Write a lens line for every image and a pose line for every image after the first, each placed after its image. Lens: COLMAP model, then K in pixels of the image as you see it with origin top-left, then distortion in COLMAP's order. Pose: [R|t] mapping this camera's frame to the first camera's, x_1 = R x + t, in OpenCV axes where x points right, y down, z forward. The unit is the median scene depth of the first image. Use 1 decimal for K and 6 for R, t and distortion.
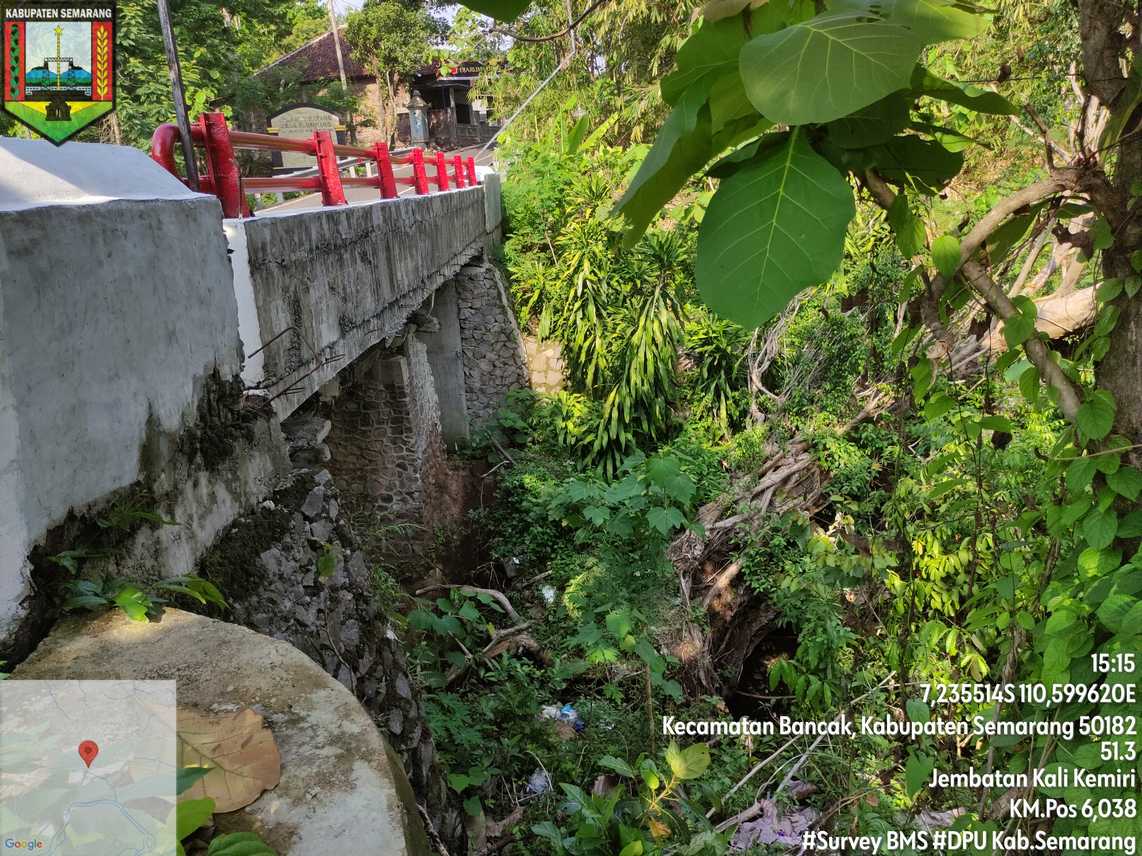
lens RADIAL K [[851.2, 0, 573.8], [0, 851.2, 422.7], [0, 0, 1]] dist [0.049978, -0.045999]
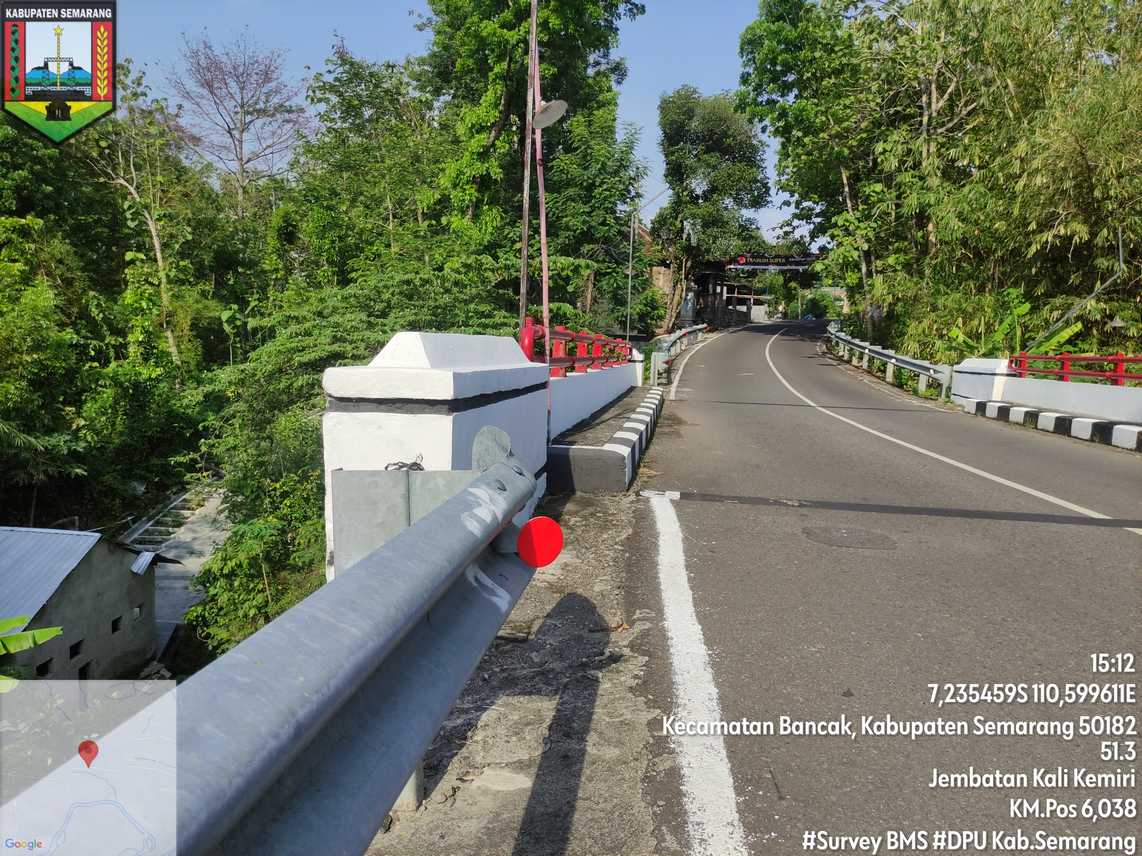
lens RADIAL K [[851.2, 0, 570.3], [0, 851.2, 428.2], [0, 0, 1]] dist [0.049978, -0.045999]
pose [[0.985578, 0.110085, -0.128520, -0.196005], [-0.132454, 0.974520, -0.181016, 0.022370], [0.105318, 0.195429, 0.975047, -0.045011]]
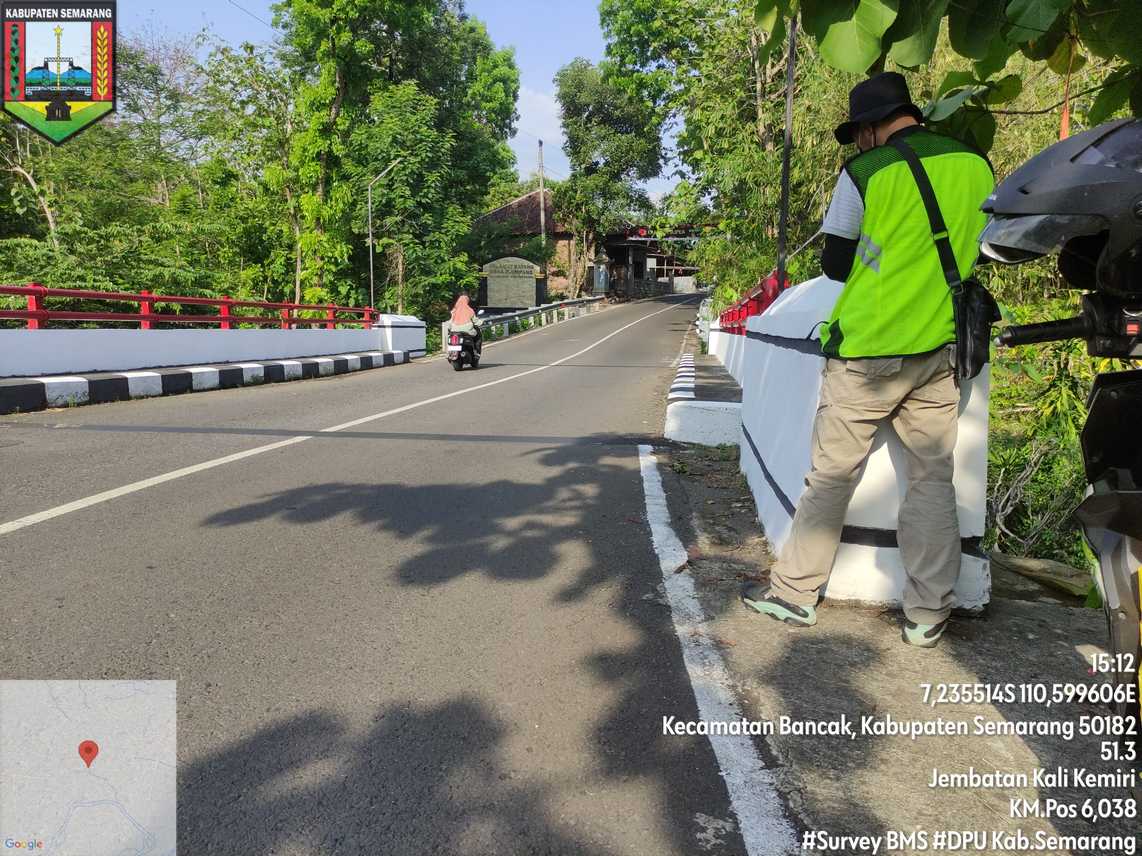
lens RADIAL K [[851.2, 0, 575.9], [0, 851.2, 427.7], [0, 0, 1]] dist [0.049978, -0.045999]
pose [[0.987109, 0.087299, -0.134144, -0.056584], [-0.108126, 0.981698, -0.156776, 0.018952], [0.118002, 0.169260, 0.978482, -0.047562]]
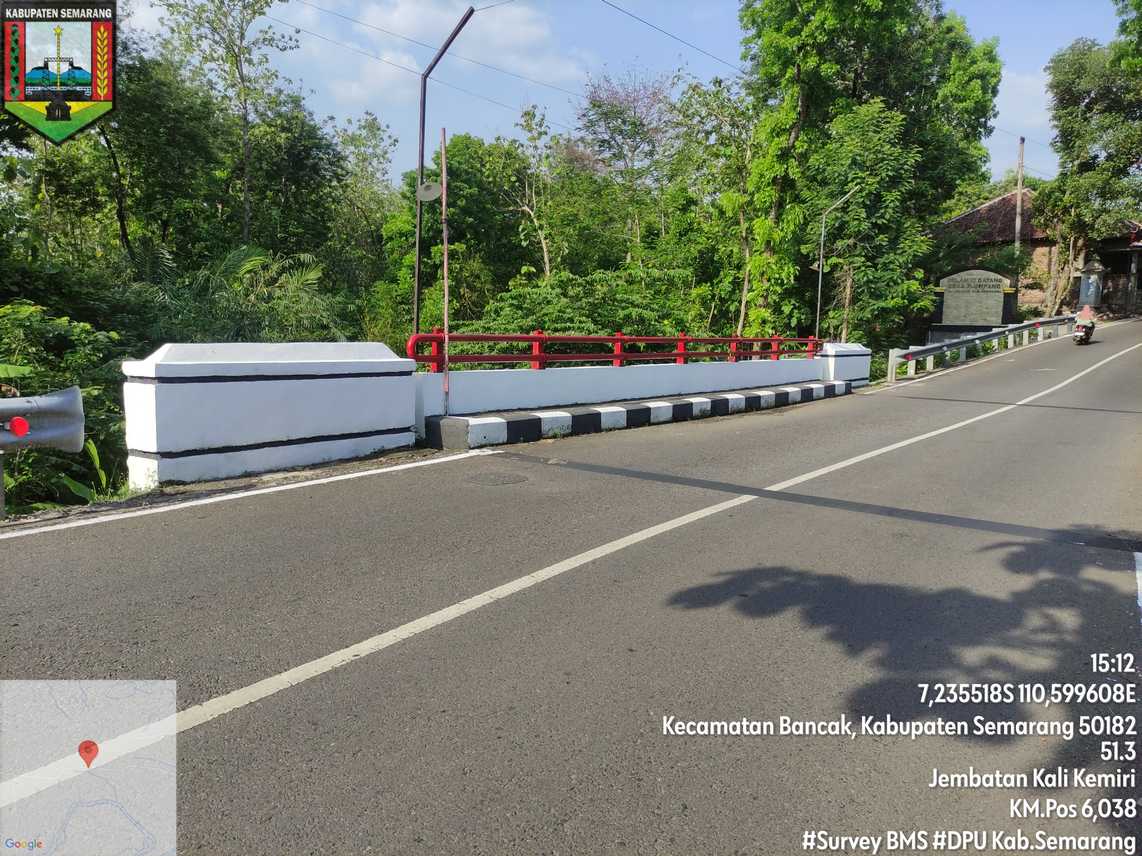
lens RADIAL K [[851.2, 0, 562.2], [0, 851.2, 427.2], [0, 0, 1]] dist [0.049978, -0.045999]
pose [[0.788141, 0.151336, -0.596600, -0.058895], [-0.242714, 0.967171, -0.075301, 0.009859], [0.565618, 0.204151, 0.798998, -0.054647]]
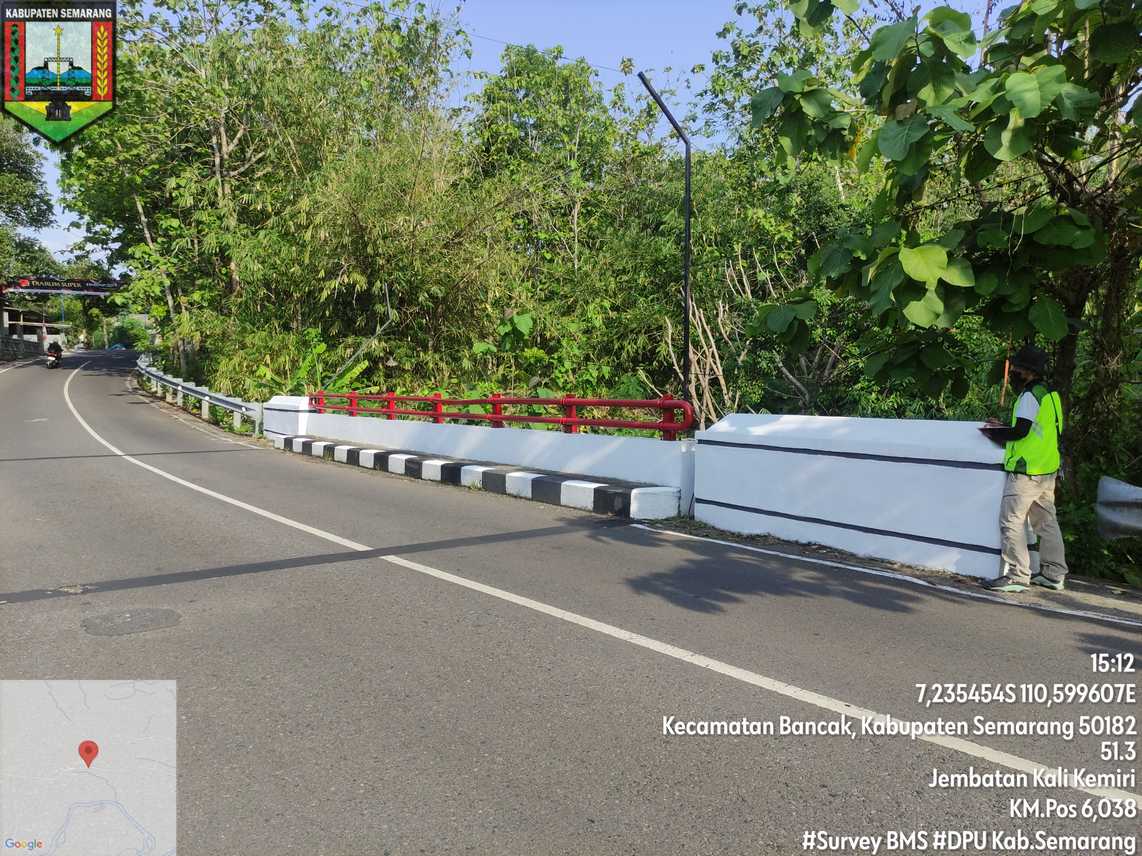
lens RADIAL K [[851.2, 0, 569.8], [0, 851.2, 424.5], [0, 0, 1]] dist [0.049978, -0.045999]
pose [[0.818518, 0.036434, 0.573324, -0.191267], [0.111969, 0.968730, -0.221416, 0.017277], [-0.563463, 0.245427, 0.788844, -0.058123]]
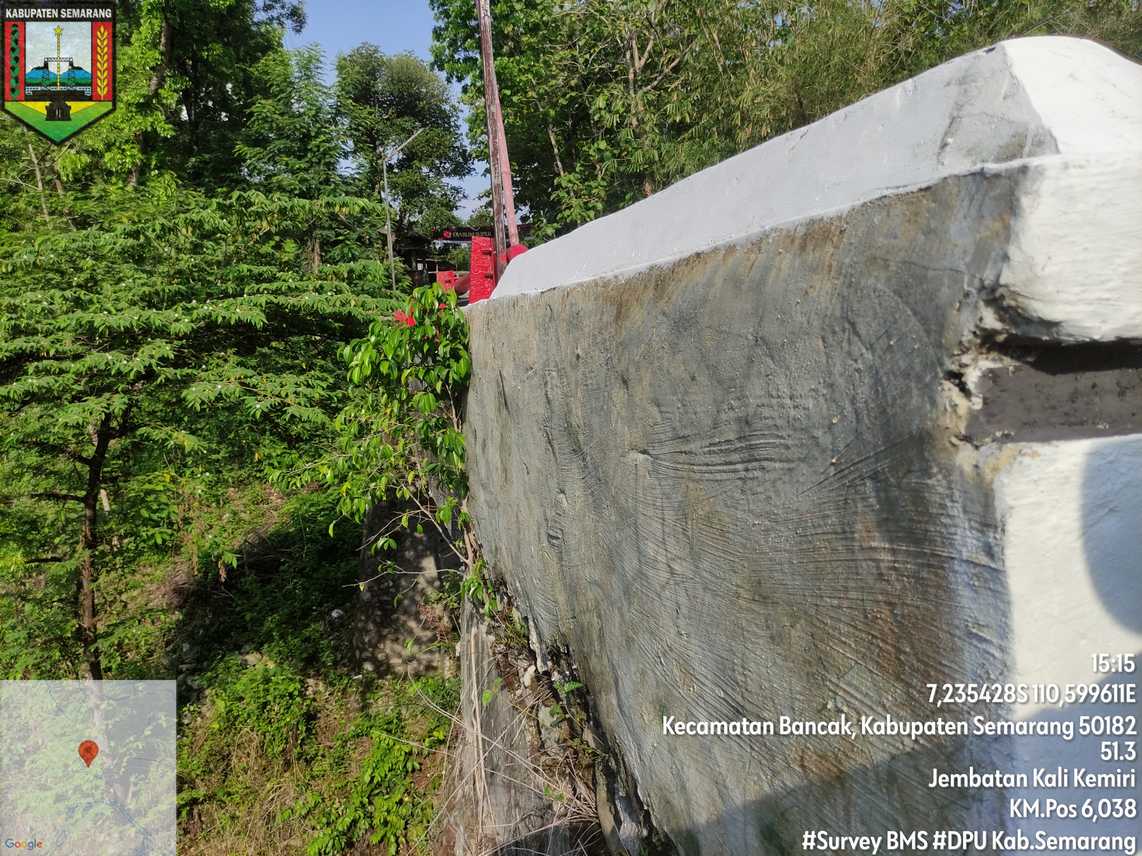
lens RADIAL K [[851.2, 0, 566.3], [0, 851.2, 422.5], [0, 0, 1]] dist [0.049978, -0.045999]
pose [[0.974853, -0.009819, 0.222632, -0.237965], [0.051675, 0.981759, -0.182974, 0.010332], [-0.216775, 0.189877, 0.957578, 0.020960]]
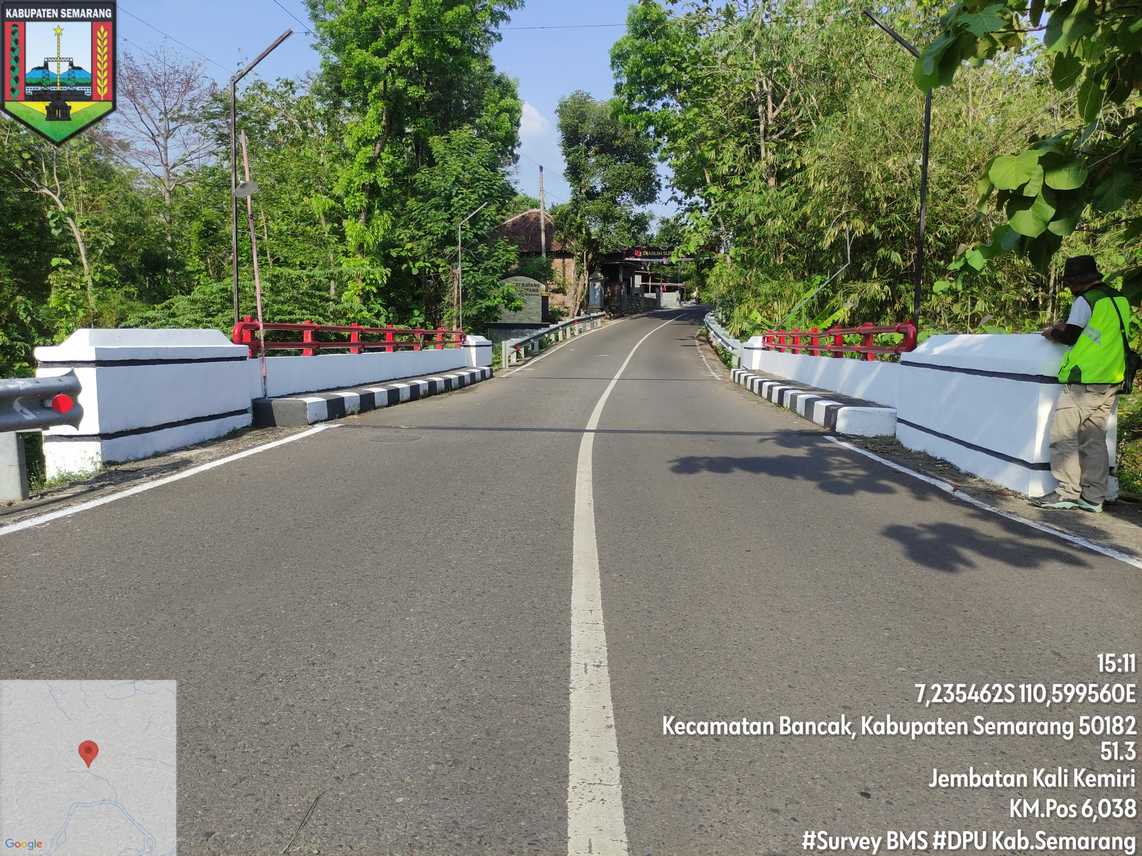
lens RADIAL K [[851.2, 0, 575.5], [0, 851.2, 429.8], [0, 0, 1]] dist [0.049978, -0.045999]
pose [[0.993291, 0.079260, -0.084205, -0.110198], [-0.092789, 0.980836, -0.171321, 0.040037], [0.069012, 0.177985, 0.981610, -0.124319]]
